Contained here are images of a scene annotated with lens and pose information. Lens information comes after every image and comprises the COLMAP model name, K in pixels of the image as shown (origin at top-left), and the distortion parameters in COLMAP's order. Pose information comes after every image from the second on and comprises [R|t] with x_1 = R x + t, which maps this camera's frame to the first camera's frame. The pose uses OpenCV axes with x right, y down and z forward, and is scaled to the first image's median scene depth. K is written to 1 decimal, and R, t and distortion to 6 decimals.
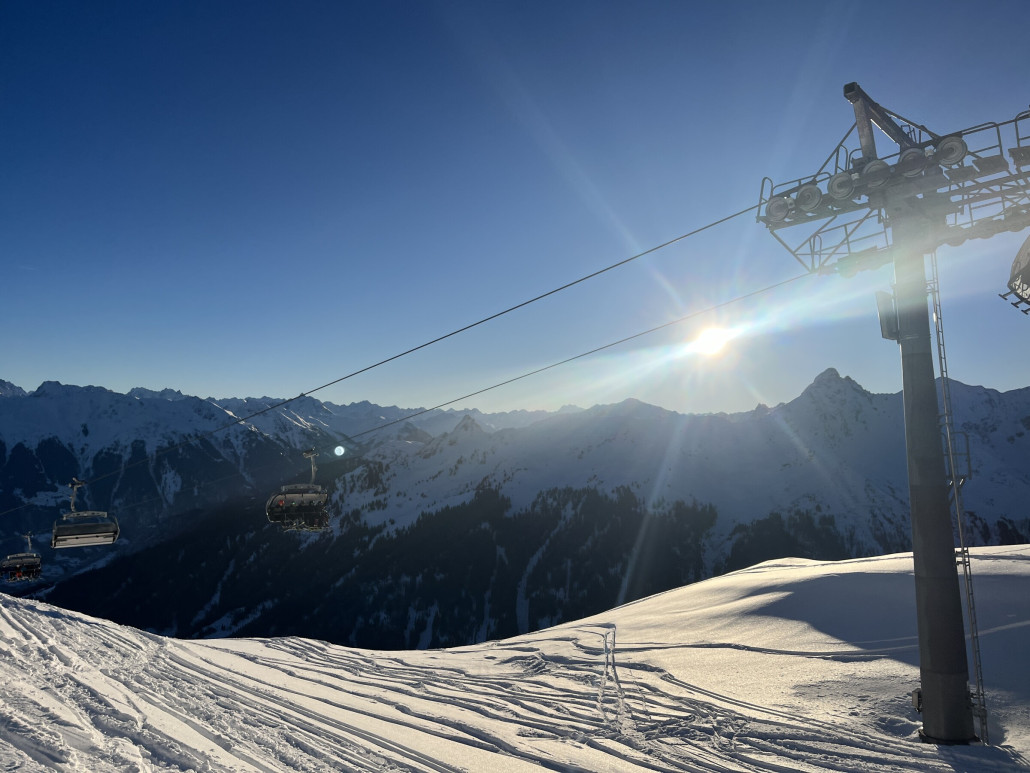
lens RADIAL K [[756.3, 0, 522.1], [0, 756.3, 388.1], [0, 0, 1]] dist [0.054732, -0.081193]
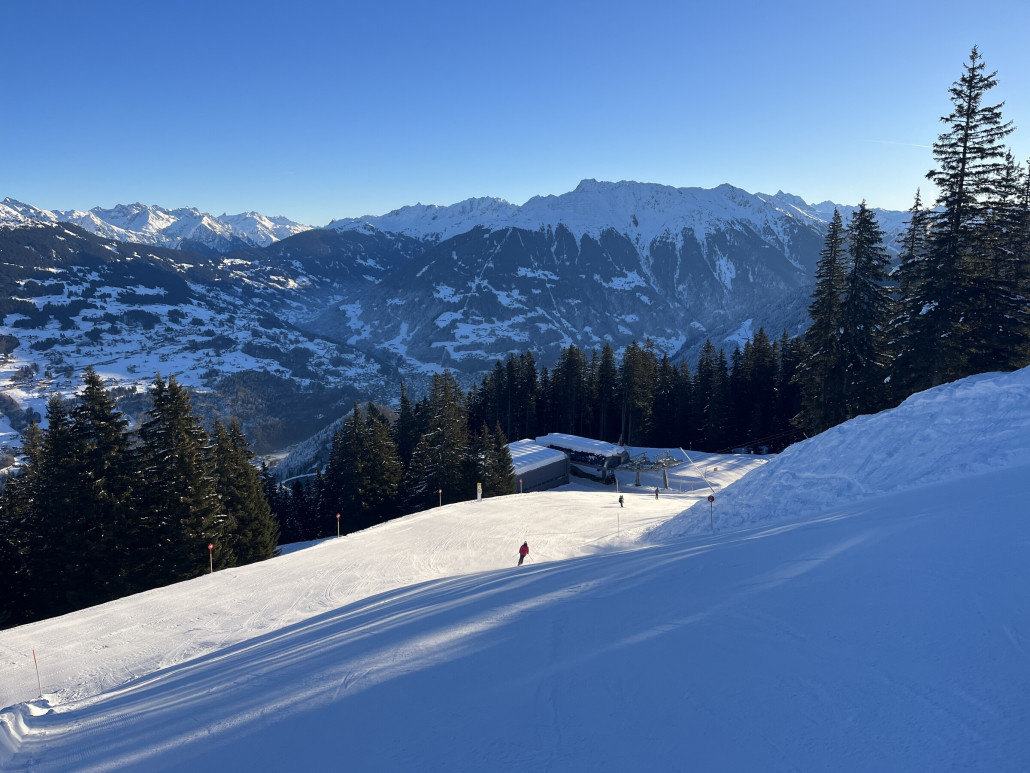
lens RADIAL K [[756.3, 0, 513.6], [0, 756.3, 400.3], [0, 0, 1]] dist [0.054732, -0.081193]
pose [[0.864391, 0.065258, -0.498568, -0.198654], [0.060218, 0.970971, 0.231495, 0.045440], [0.499202, -0.230125, 0.835368, 0.011942]]
